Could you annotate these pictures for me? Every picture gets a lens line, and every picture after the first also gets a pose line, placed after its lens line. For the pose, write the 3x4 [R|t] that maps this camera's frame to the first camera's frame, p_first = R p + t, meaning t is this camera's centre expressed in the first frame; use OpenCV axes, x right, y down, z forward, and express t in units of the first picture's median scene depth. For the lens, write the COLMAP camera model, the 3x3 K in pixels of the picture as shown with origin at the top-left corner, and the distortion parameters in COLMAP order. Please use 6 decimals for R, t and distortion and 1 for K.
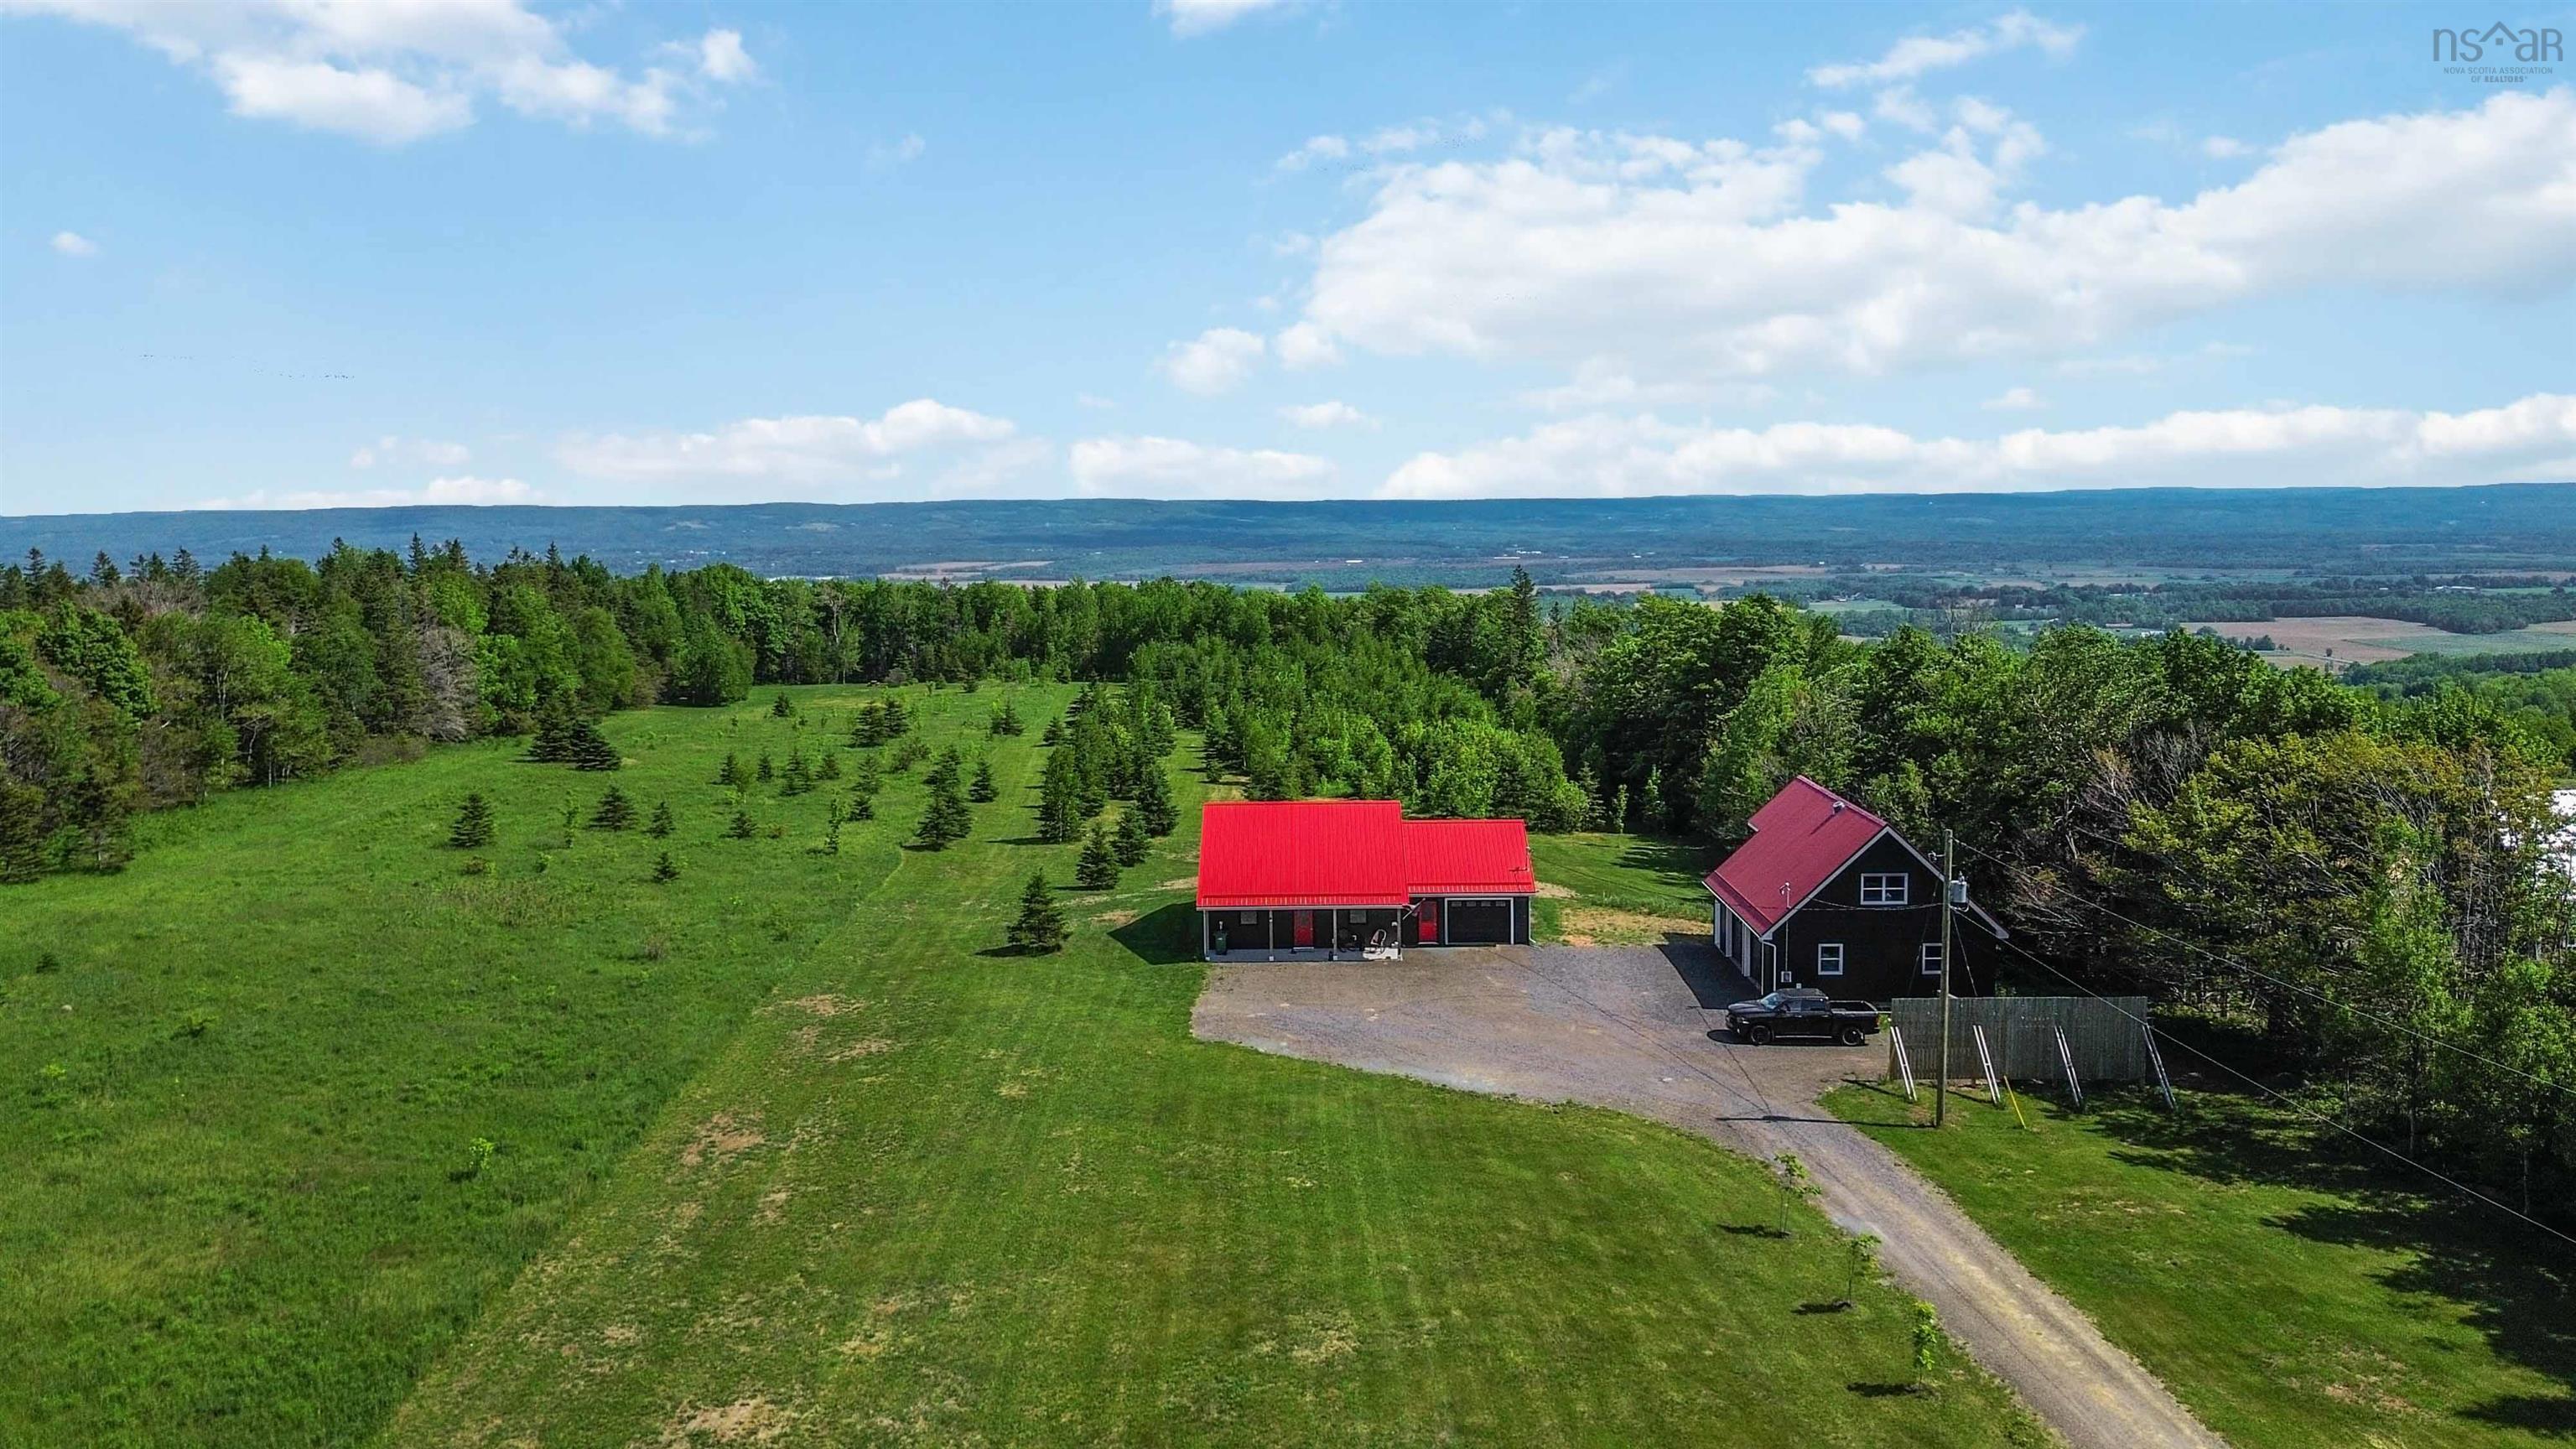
lens RADIAL K [[1831.4, 0, 1289.0], [0, 1831.4, 729.4], [0, 0, 1]] dist [0.075666, -0.081637]
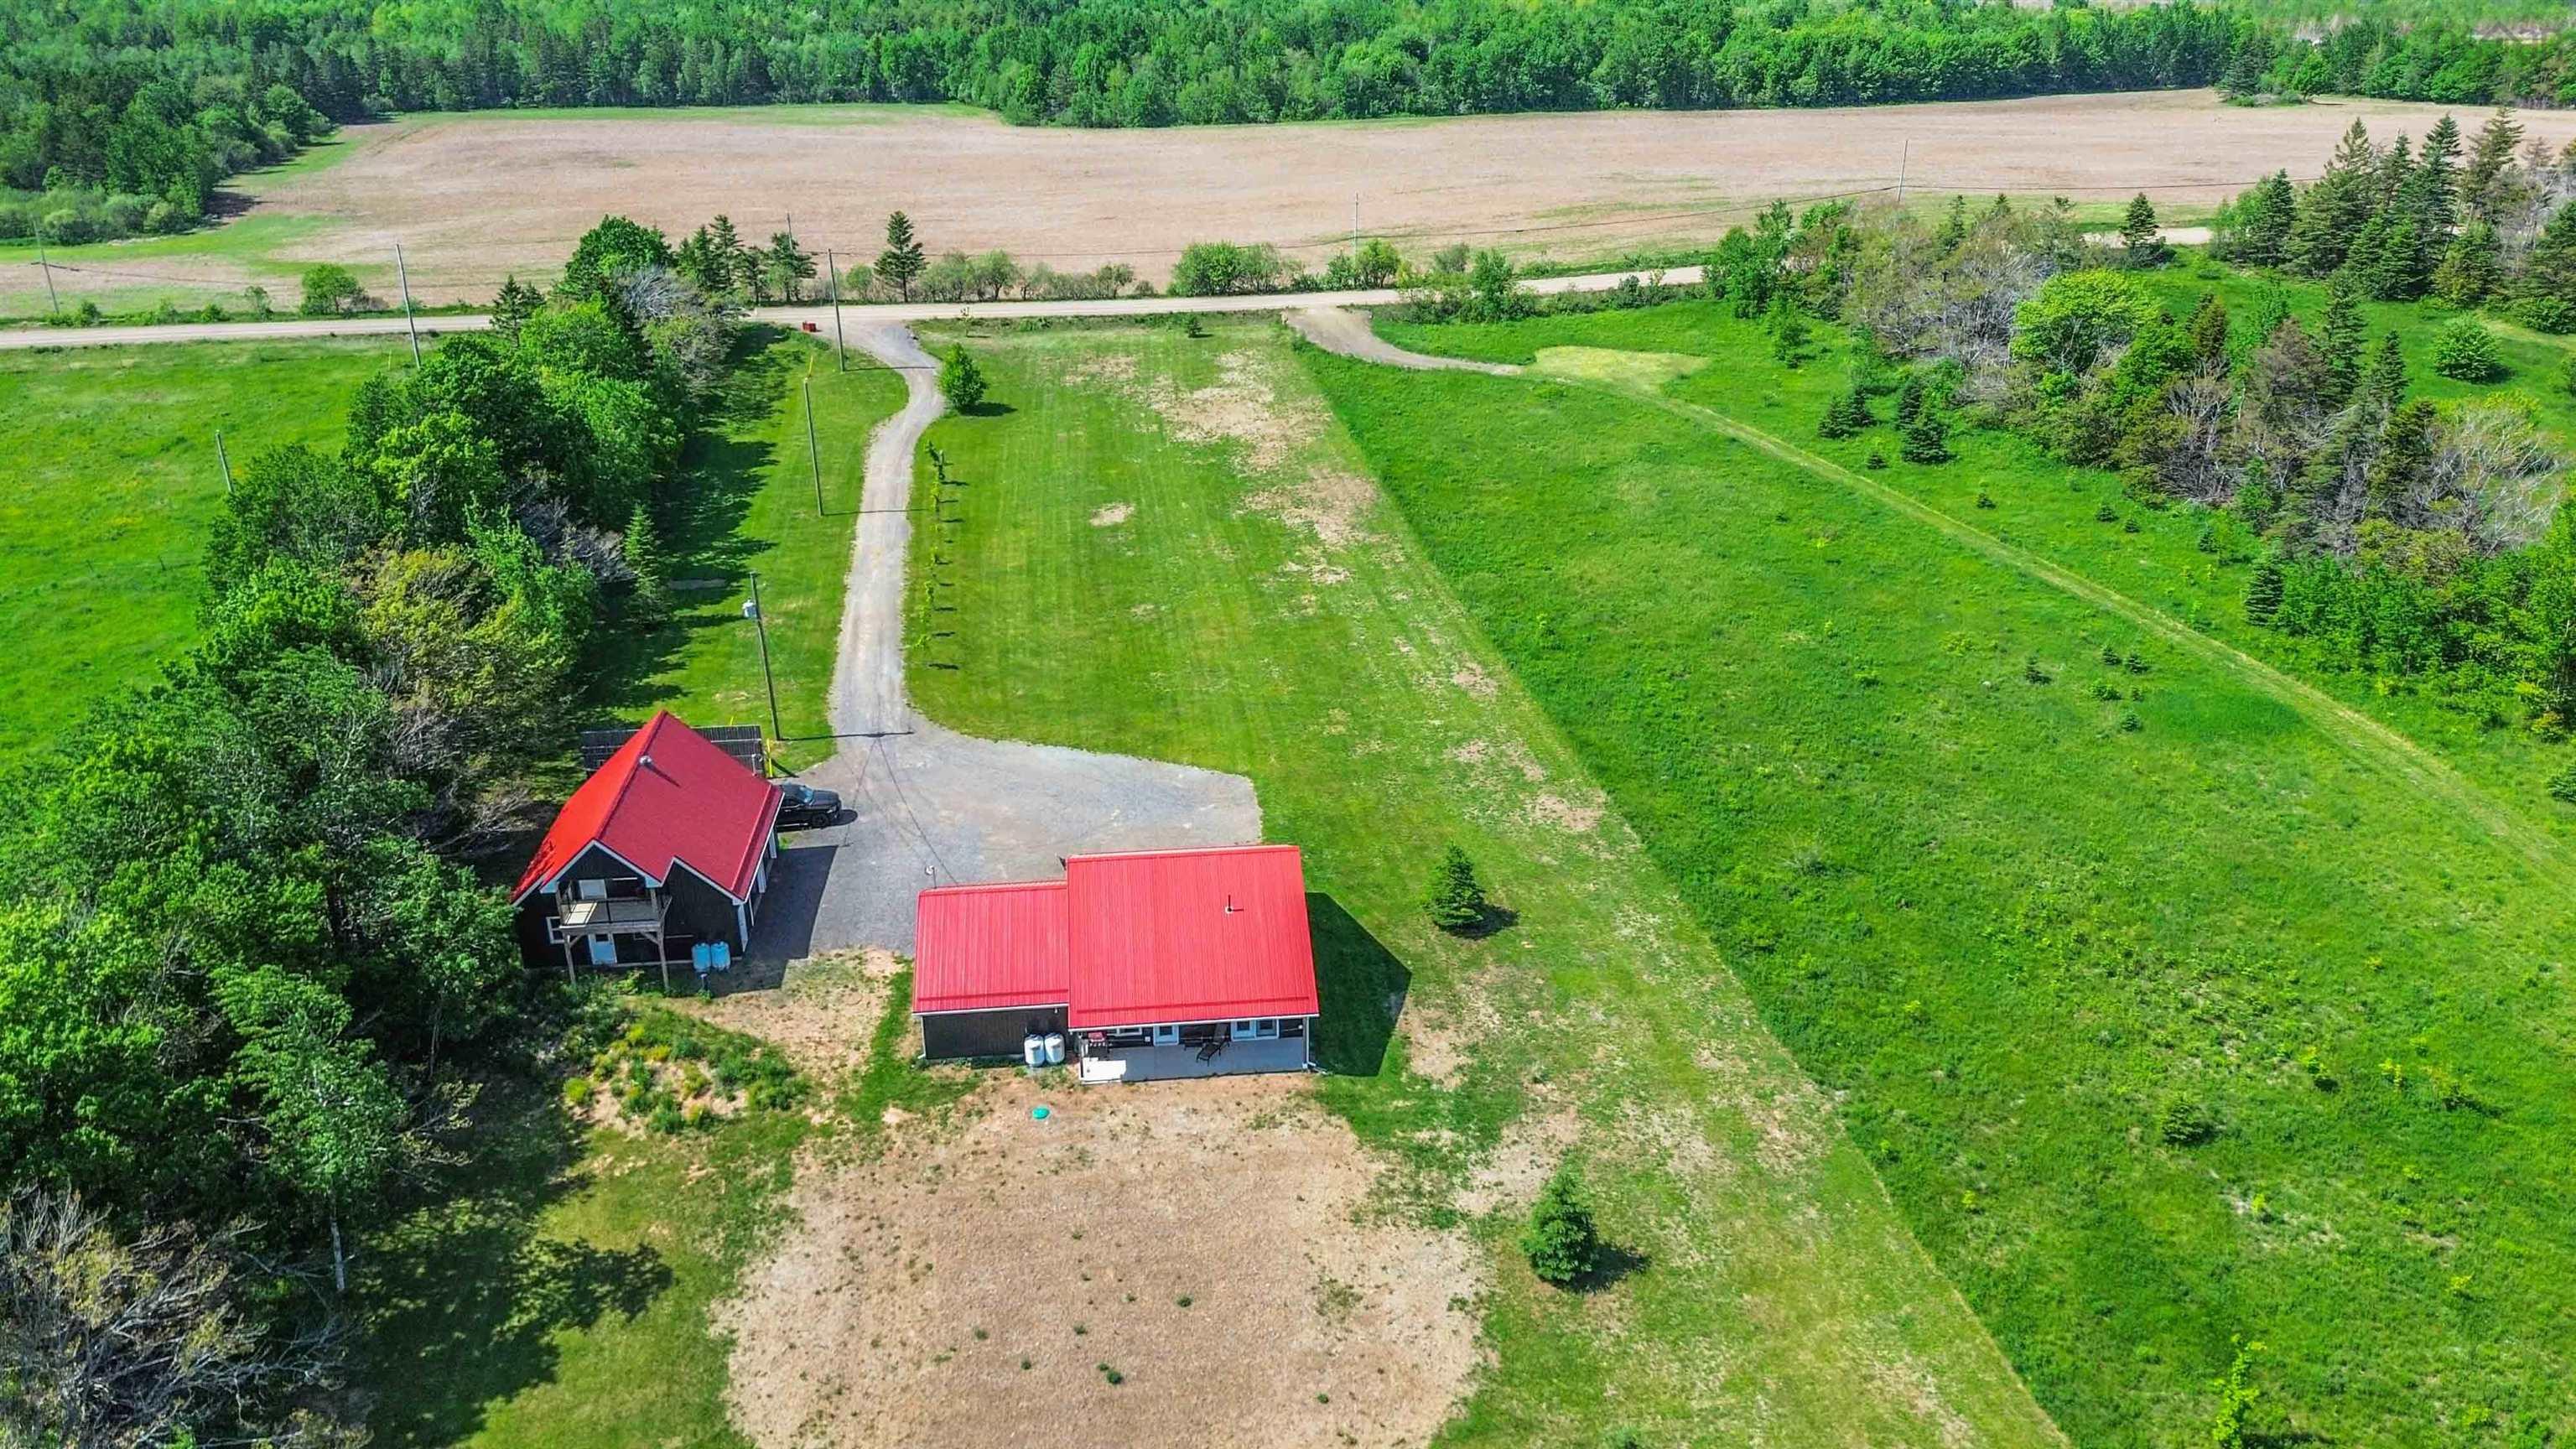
lens RADIAL K [[1831.4, 0, 1292.6], [0, 1831.4, 725.0], [0, 0, 1]] dist [0.075666, -0.081637]
pose [[-0.993349, 0.059559, -0.098546, 0.011207], [0.001328, 0.861704, 0.507409, -0.135893], [0.115138, 0.503904, -0.856052, 0.522410]]
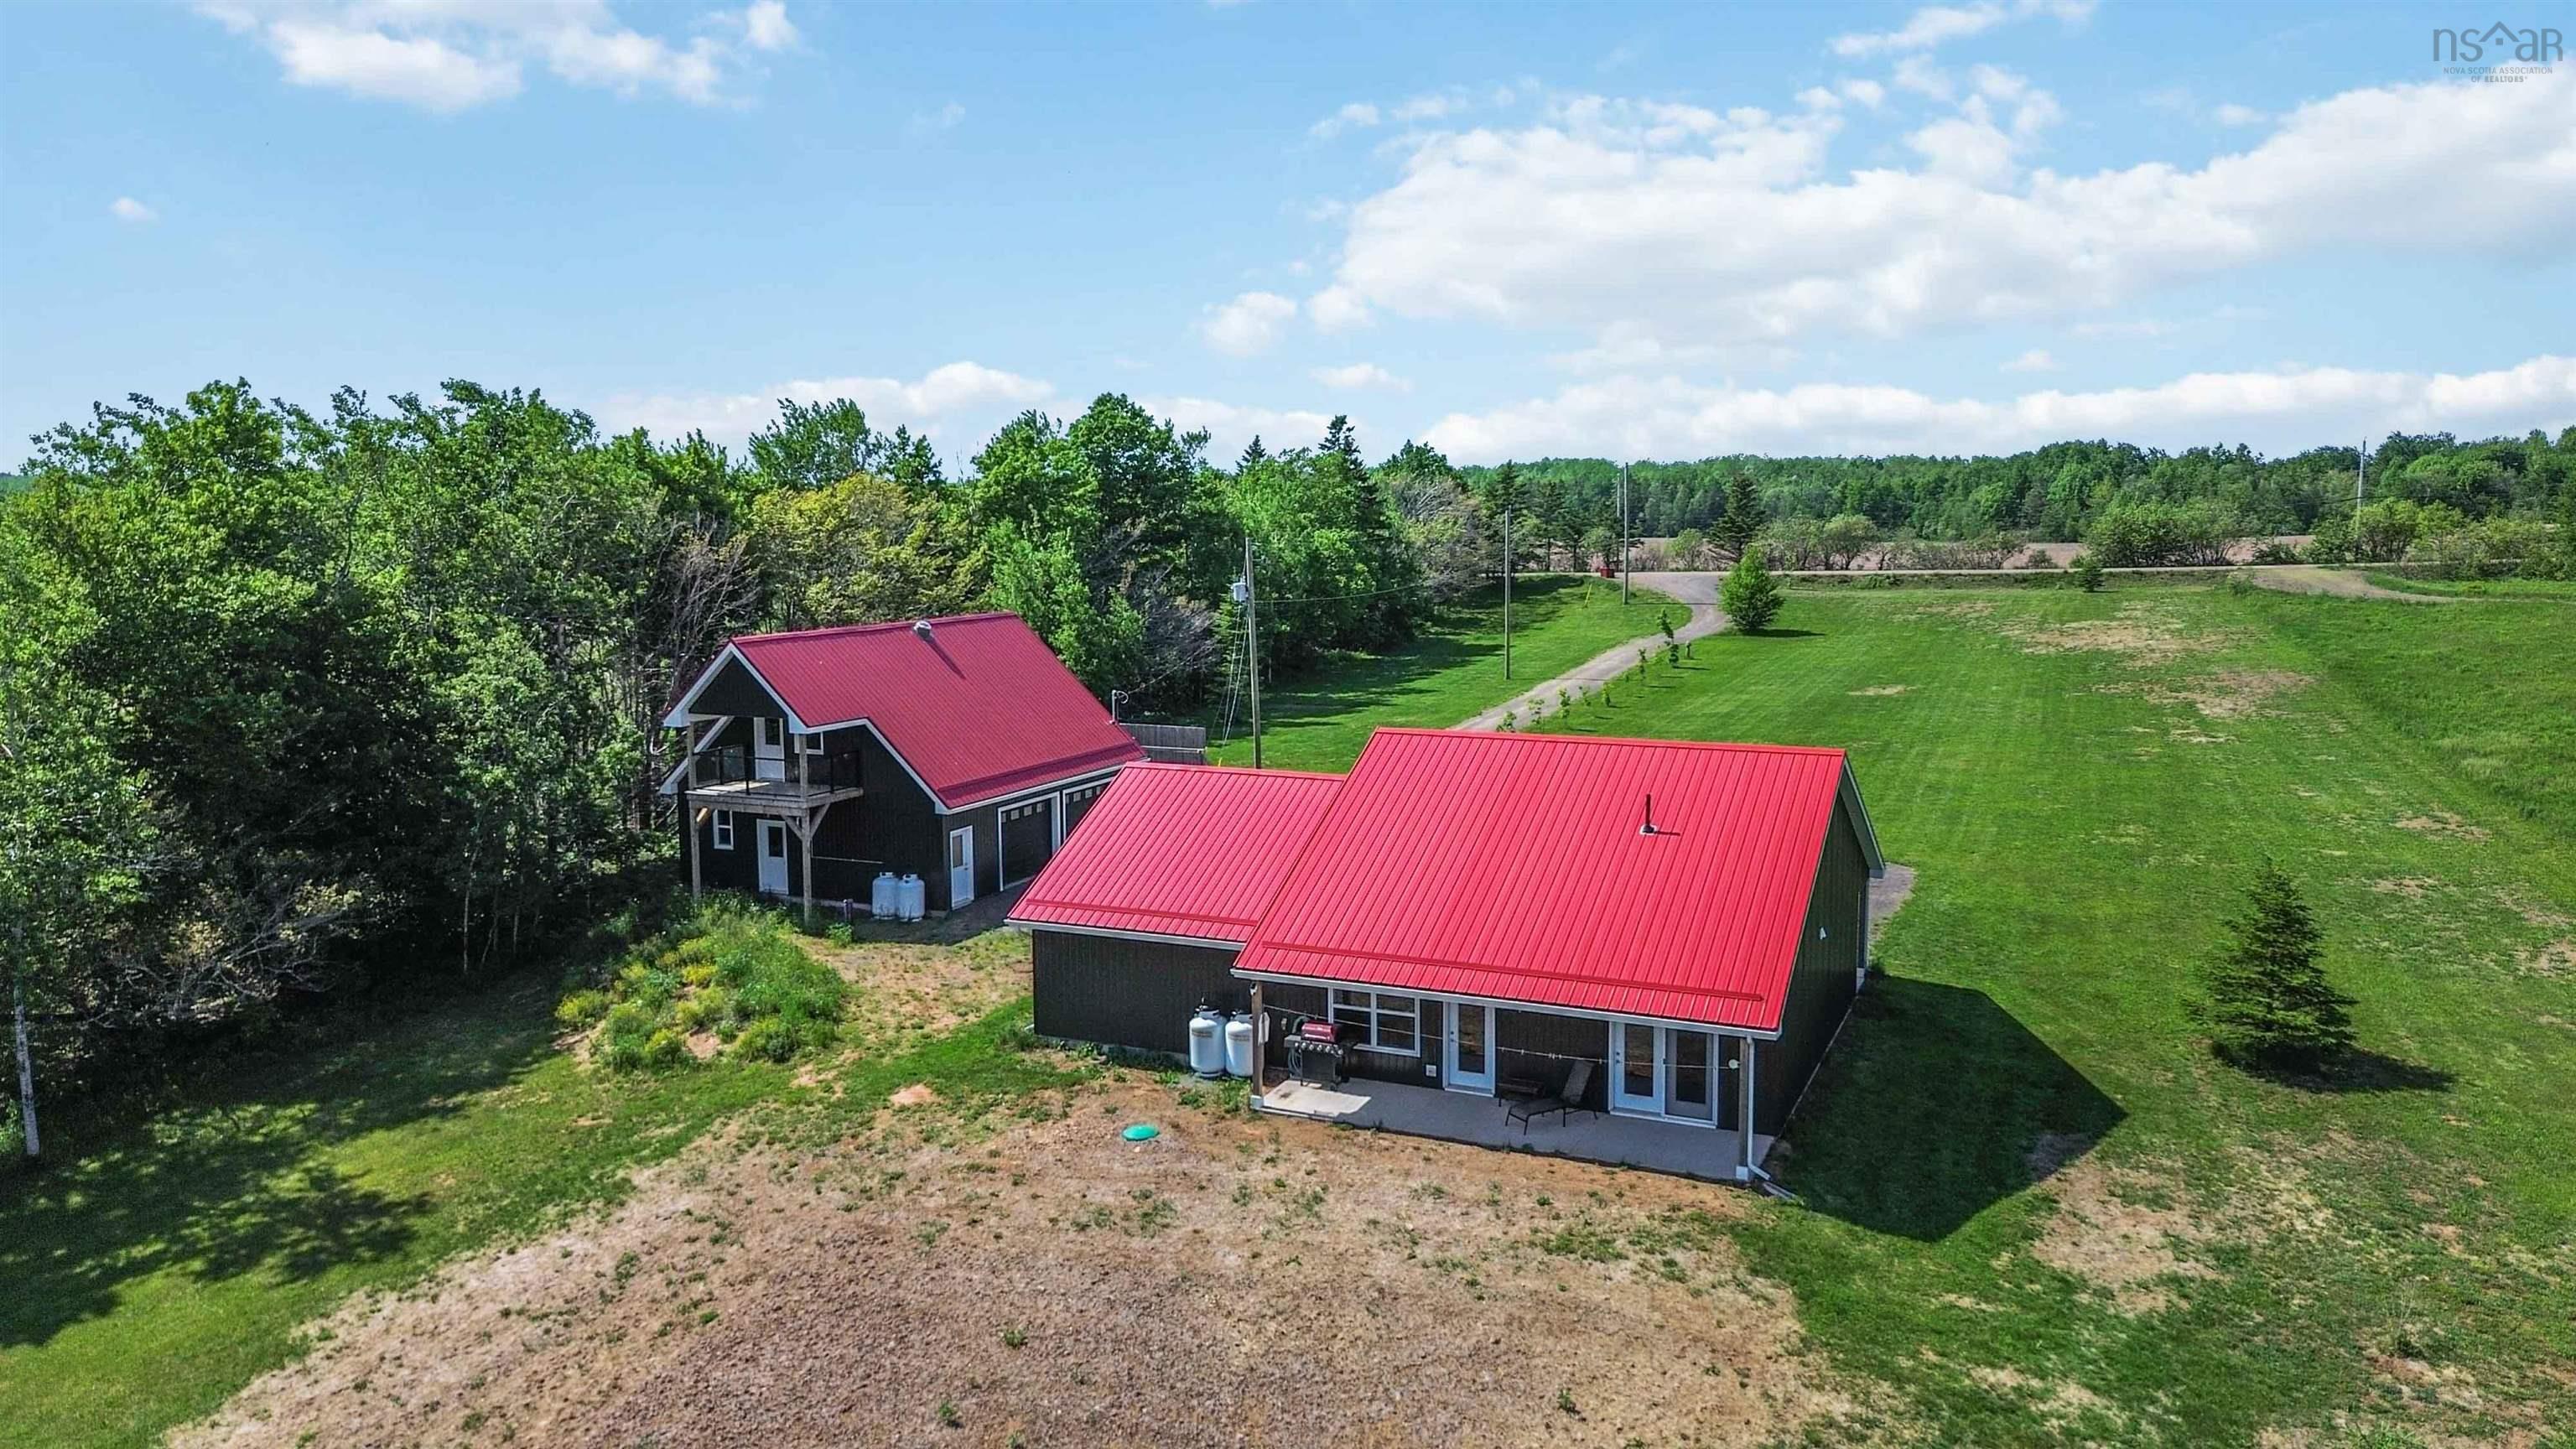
lens RADIAL K [[1831.4, 0, 1288.8], [0, 1831.4, 732.1], [0, 0, 1]] dist [0.075666, -0.081637]
pose [[-0.914342, -0.032260, 0.403657, -0.029793], [0.066189, 0.971509, 0.227571, -0.019027], [-0.399498, 0.234795, -0.886156, 0.428688]]
